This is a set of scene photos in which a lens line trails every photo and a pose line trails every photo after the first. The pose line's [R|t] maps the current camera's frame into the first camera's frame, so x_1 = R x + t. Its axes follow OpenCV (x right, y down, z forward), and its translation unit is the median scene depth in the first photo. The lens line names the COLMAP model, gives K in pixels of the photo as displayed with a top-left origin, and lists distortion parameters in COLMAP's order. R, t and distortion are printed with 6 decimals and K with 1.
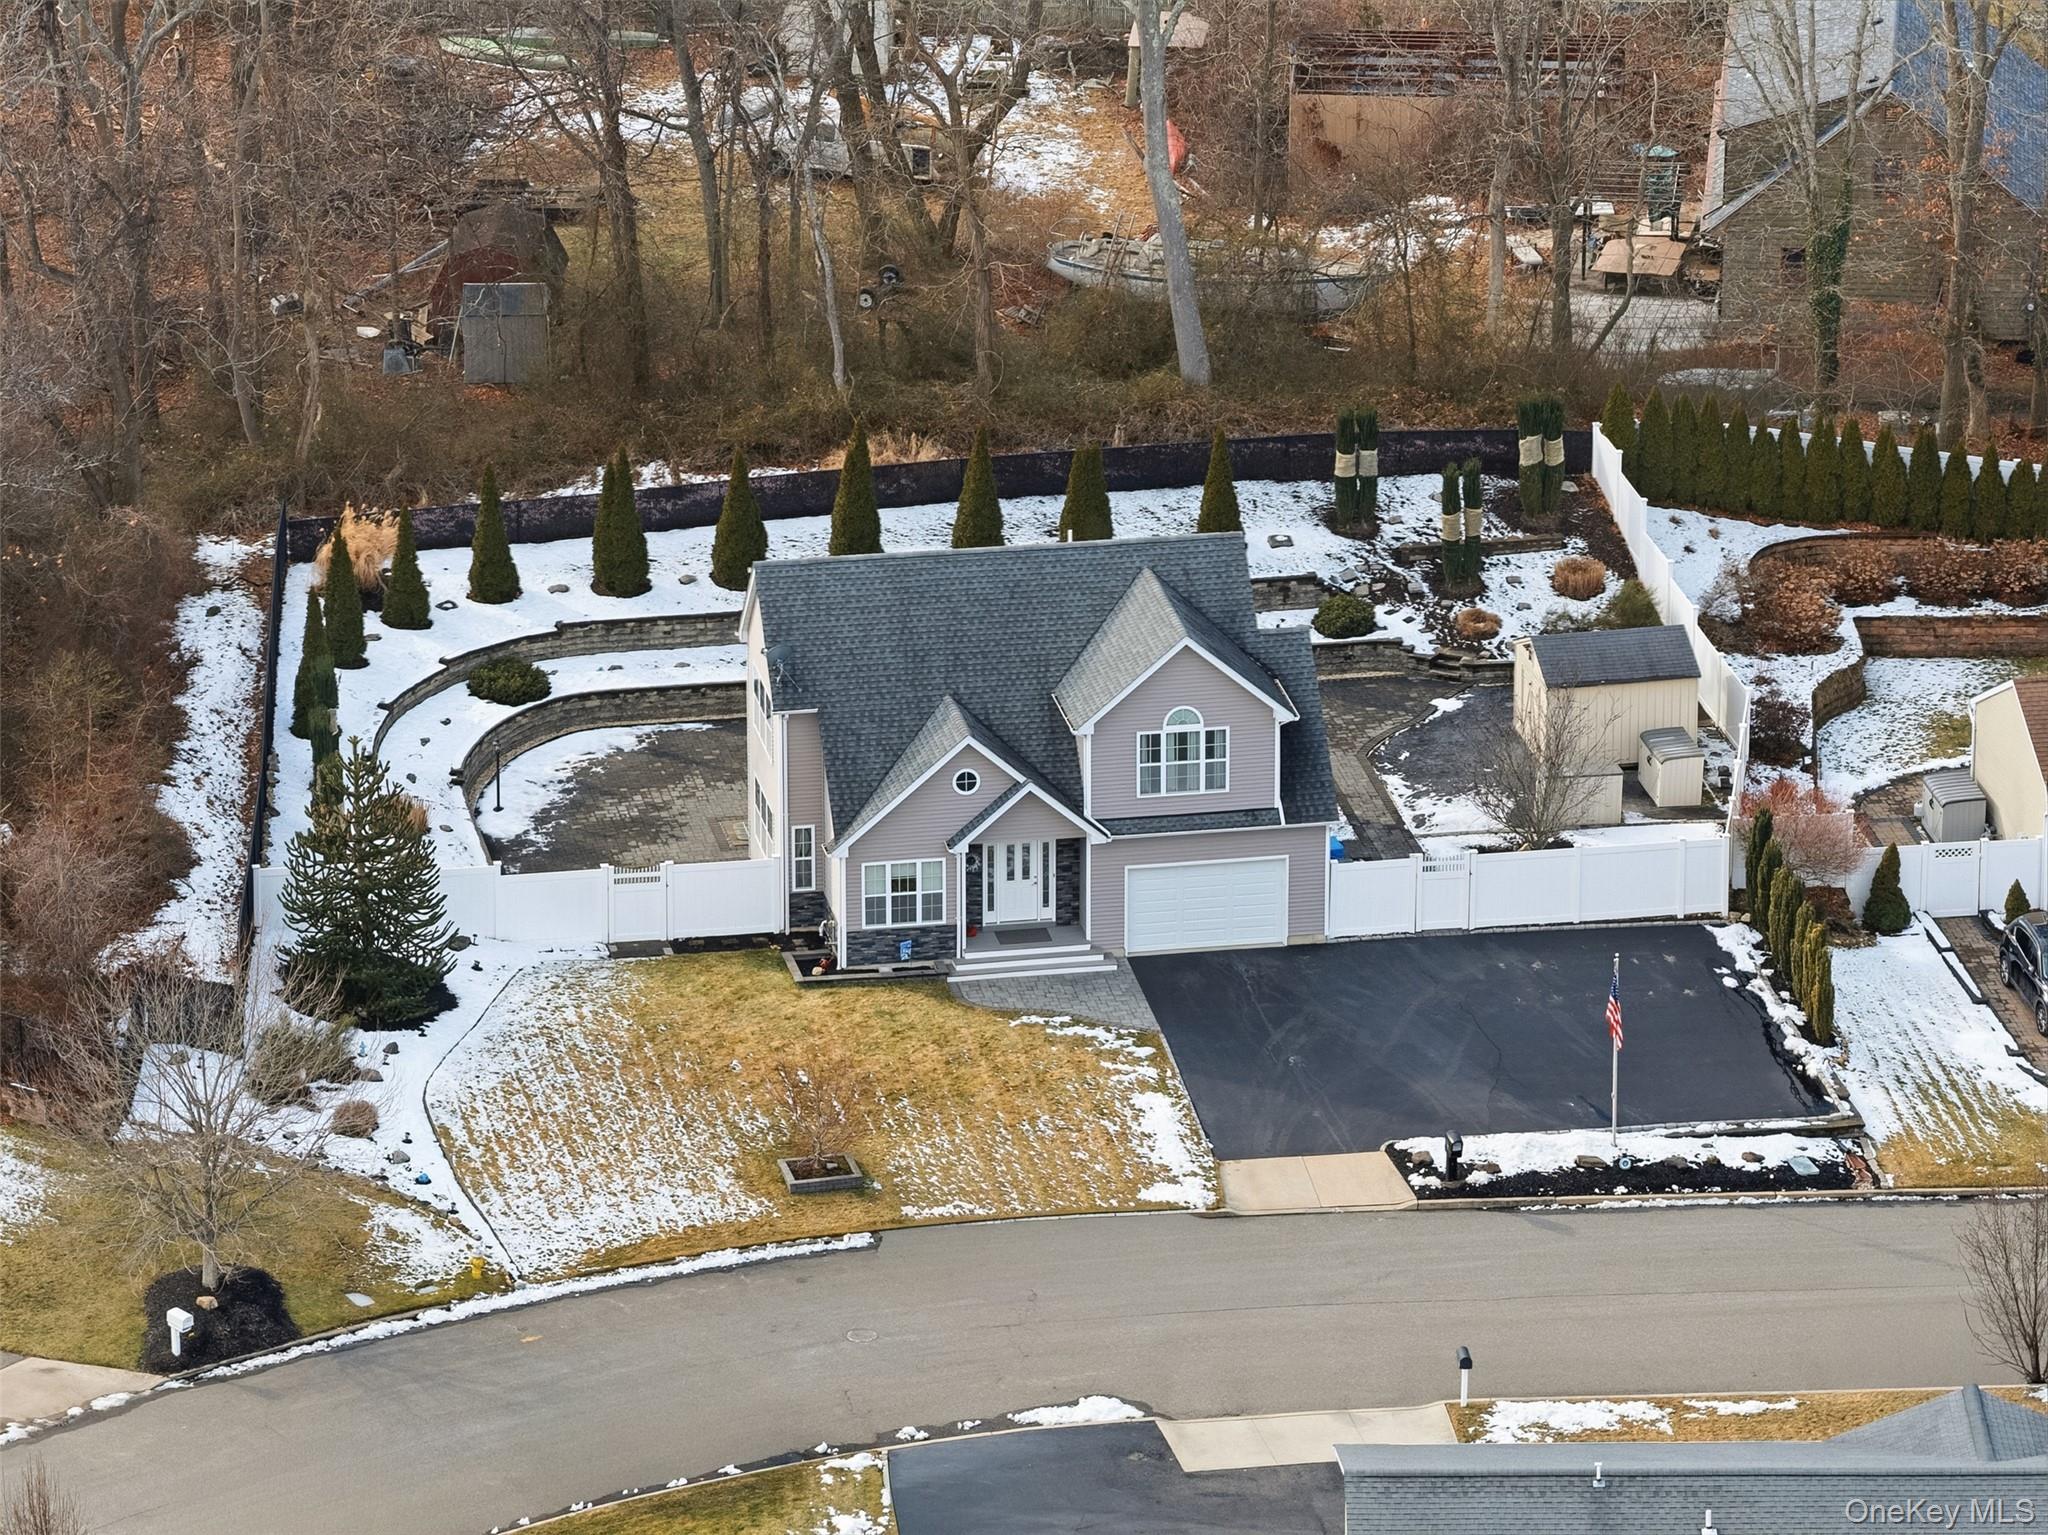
lens RADIAL K [[10095.5, 0, 1022.7], [0, 10095.5, 768.7], [0, 0, 1]] dist [0.518555, 0.000000]
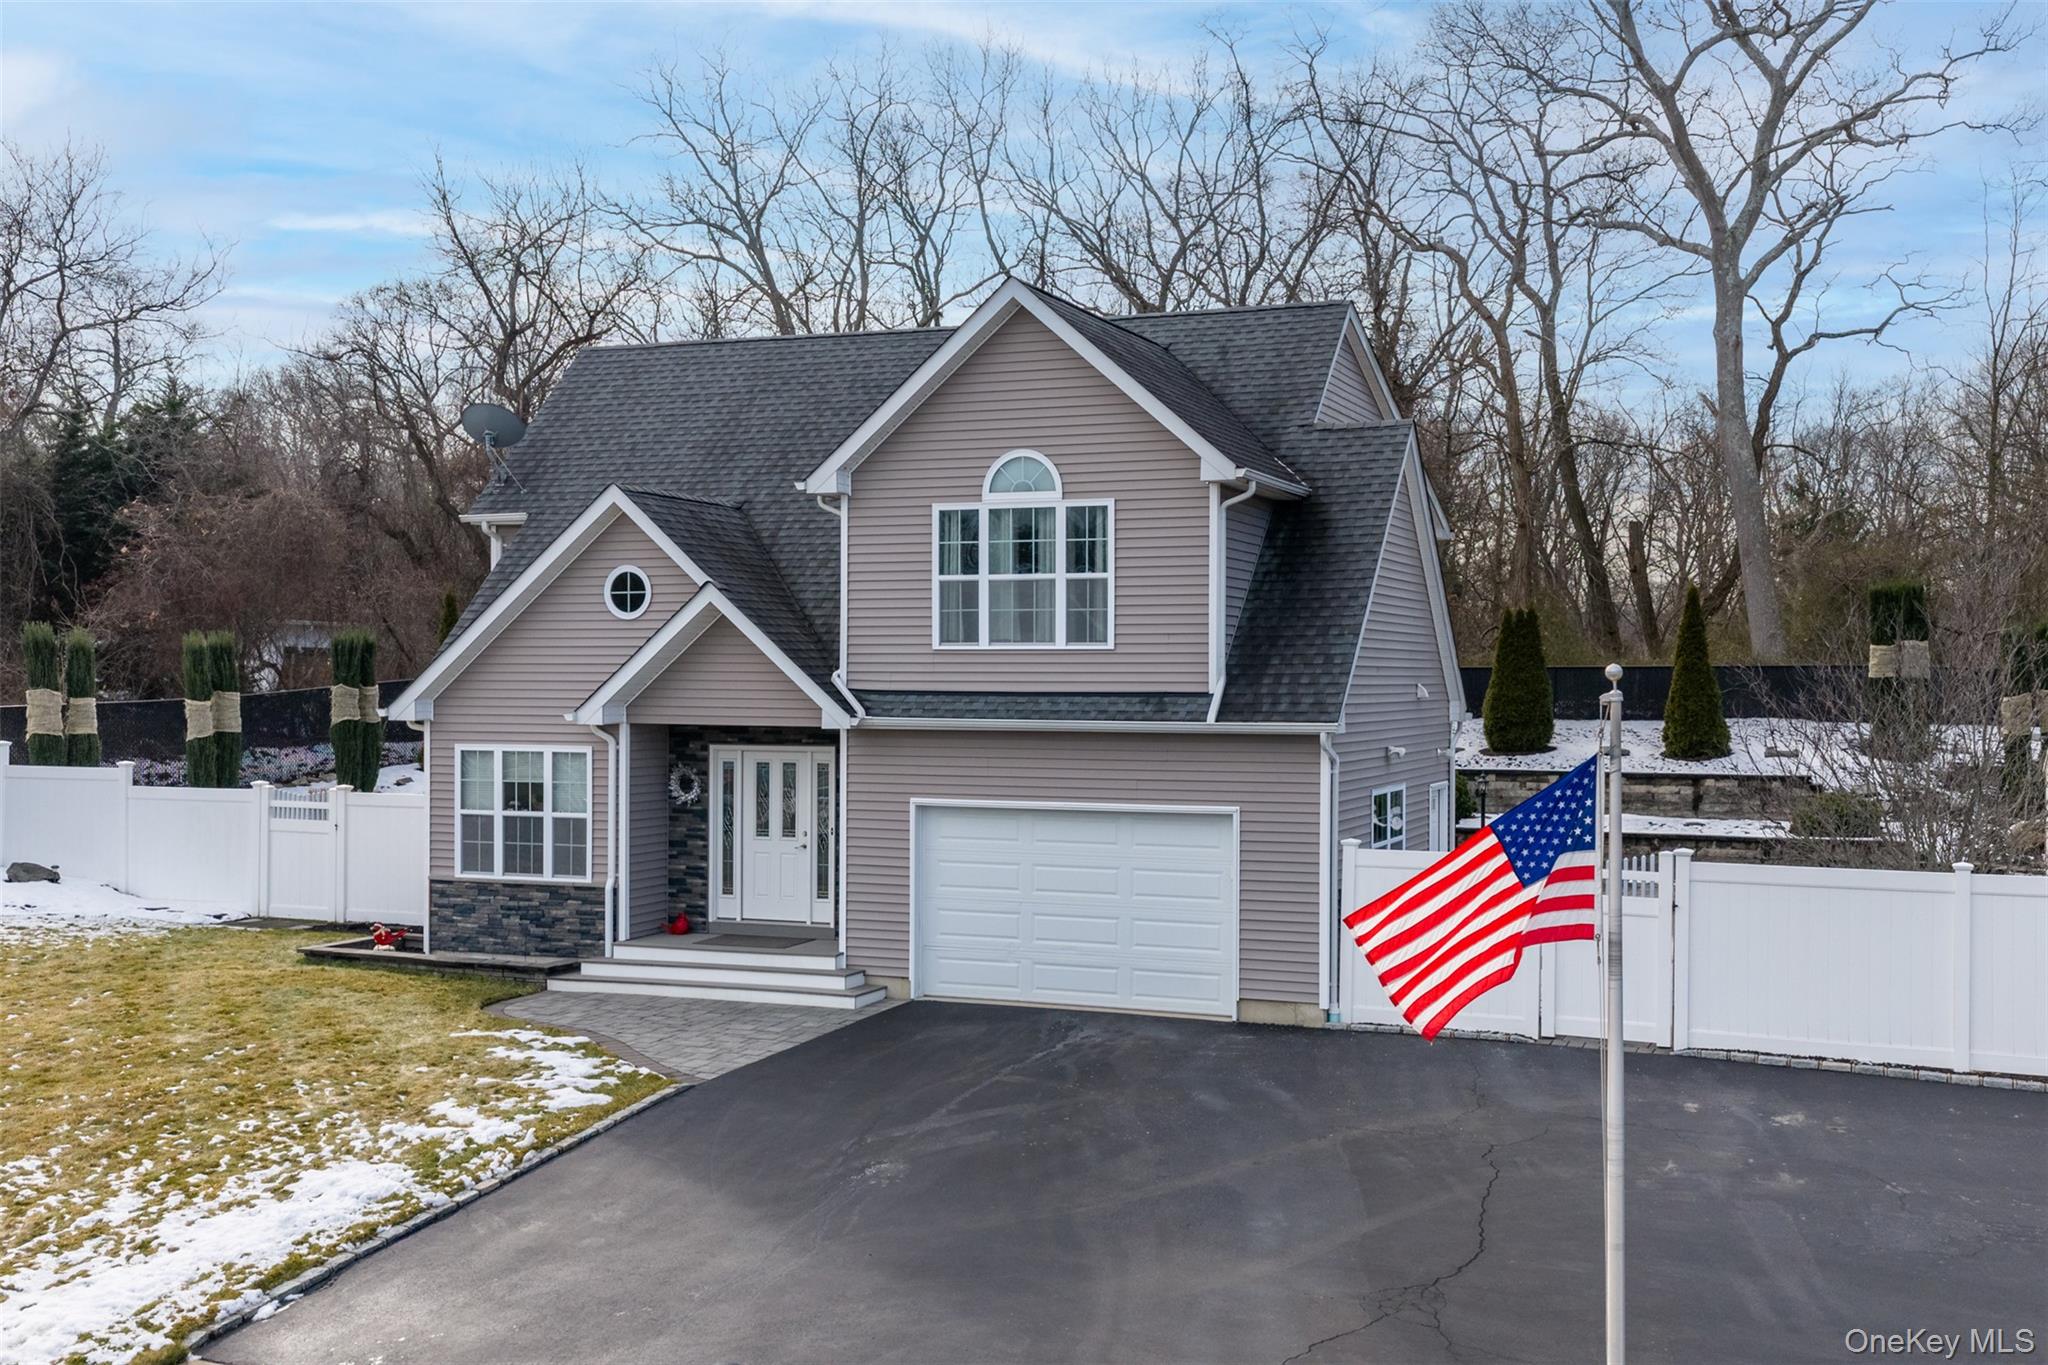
lens RADIAL K [[2071.3, 0, 1082.3], [0, 2071.3, 686.6], [0, 0, 1]] dist [0.058792, 0.000000]
pose [[0.849576, 0.006558, -0.527426, 0.069357], [-0.192971, 0.934468, -0.299219, 0.032700], [0.490900, 0.355987, 0.795167, 0.919518]]
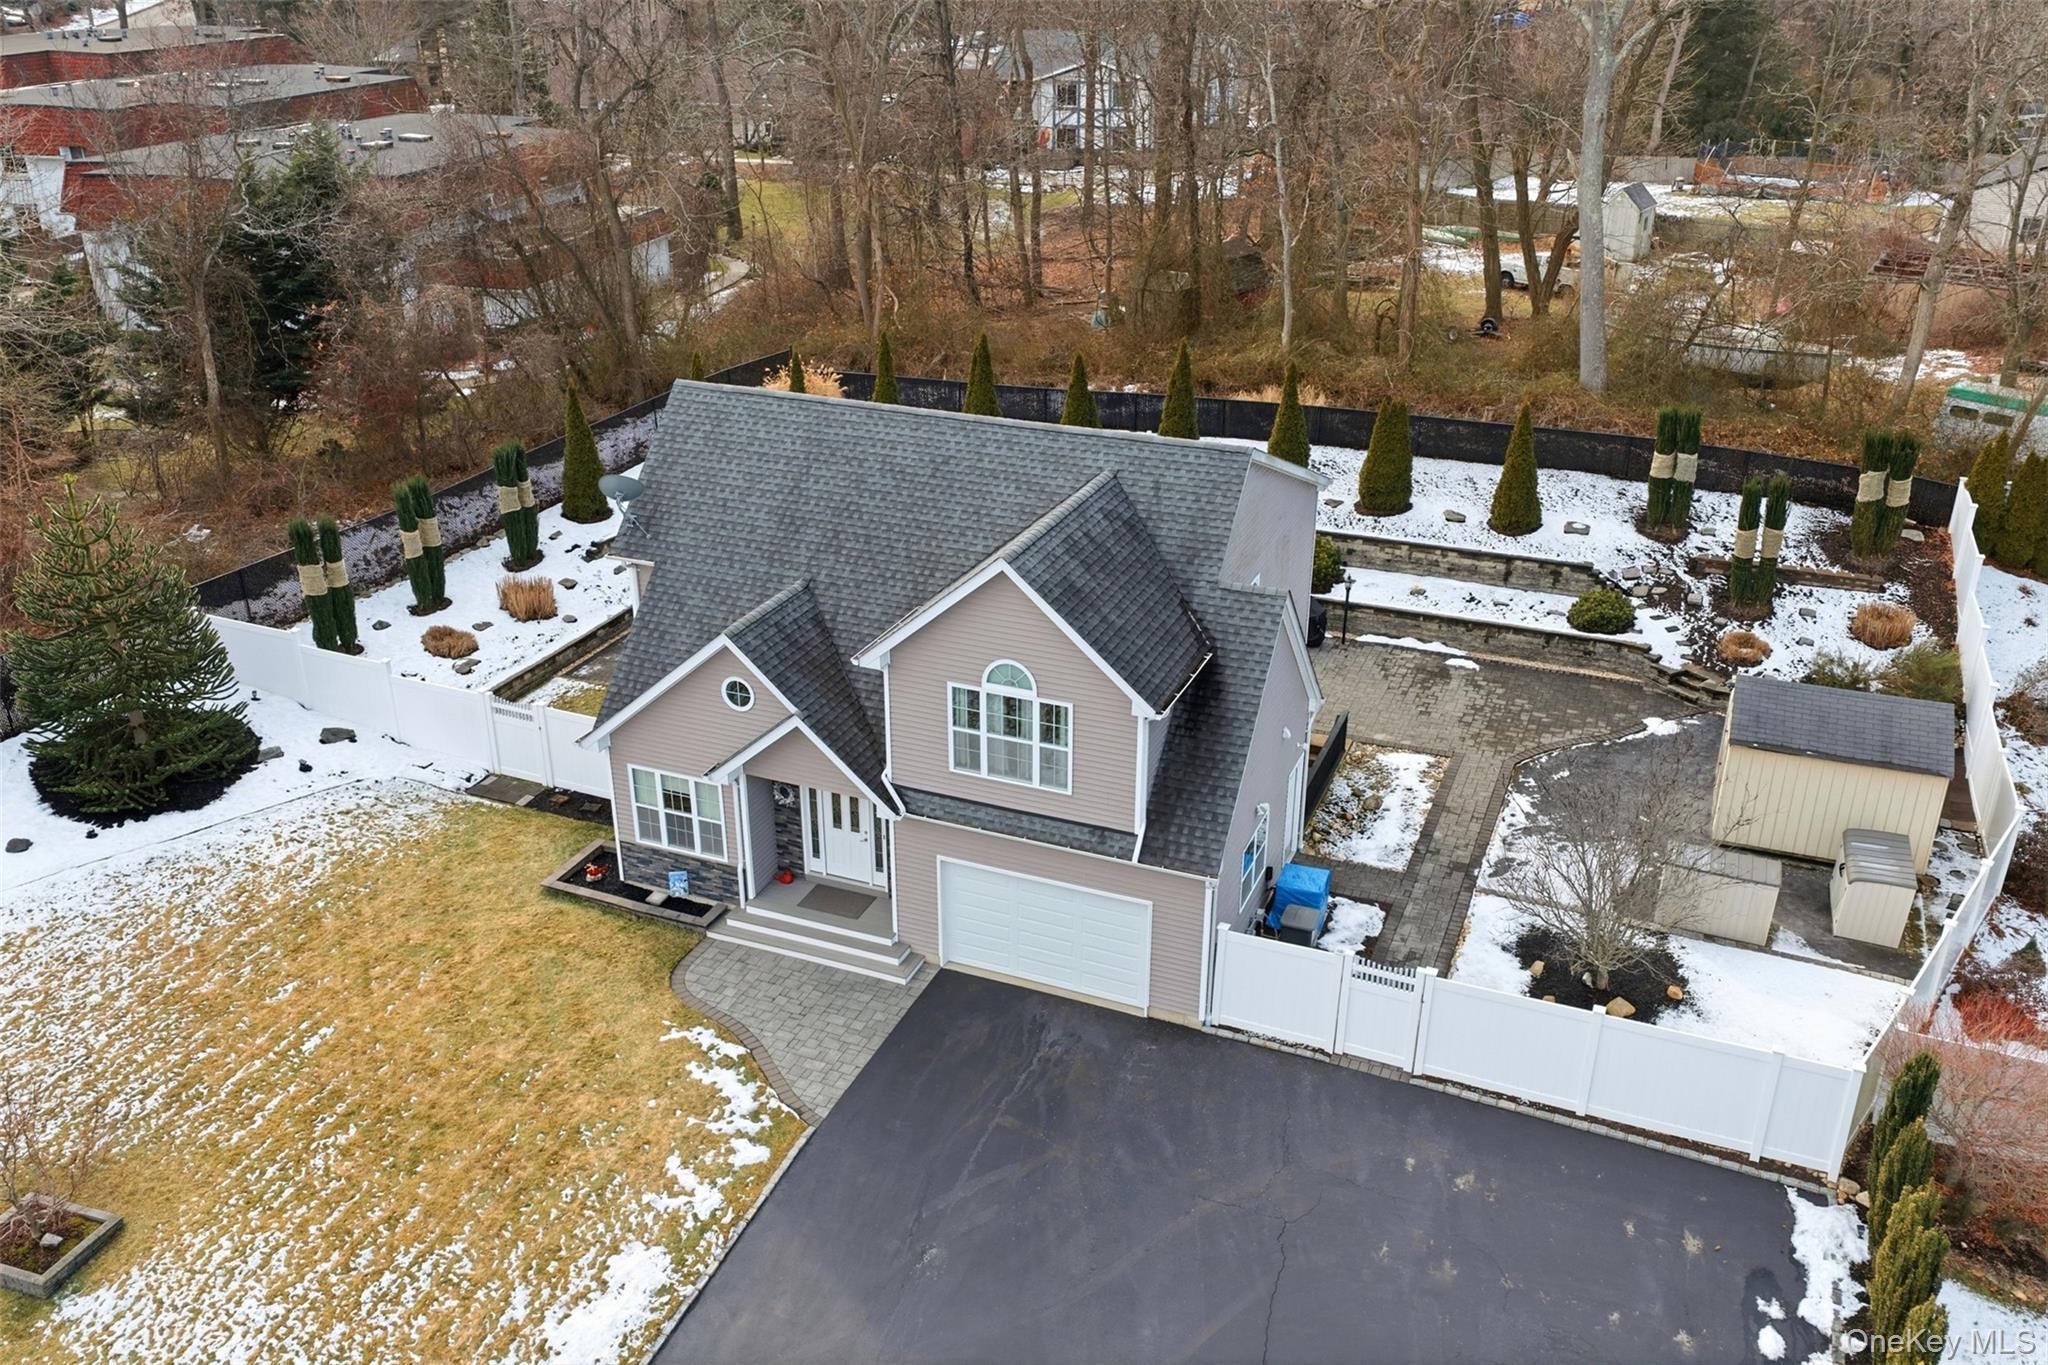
lens RADIAL K [[1694.7, 0, 1024.3], [0, 1694.7, 690.8], [0, 0, 1]] dist [0.023894, -0.034381]
pose [[0.838474, 0.232255, -0.492970, 0.073159], [-0.195953, 0.972621, 0.124946, -0.018520], [0.508492, -0.008165, 0.861028, 0.893842]]
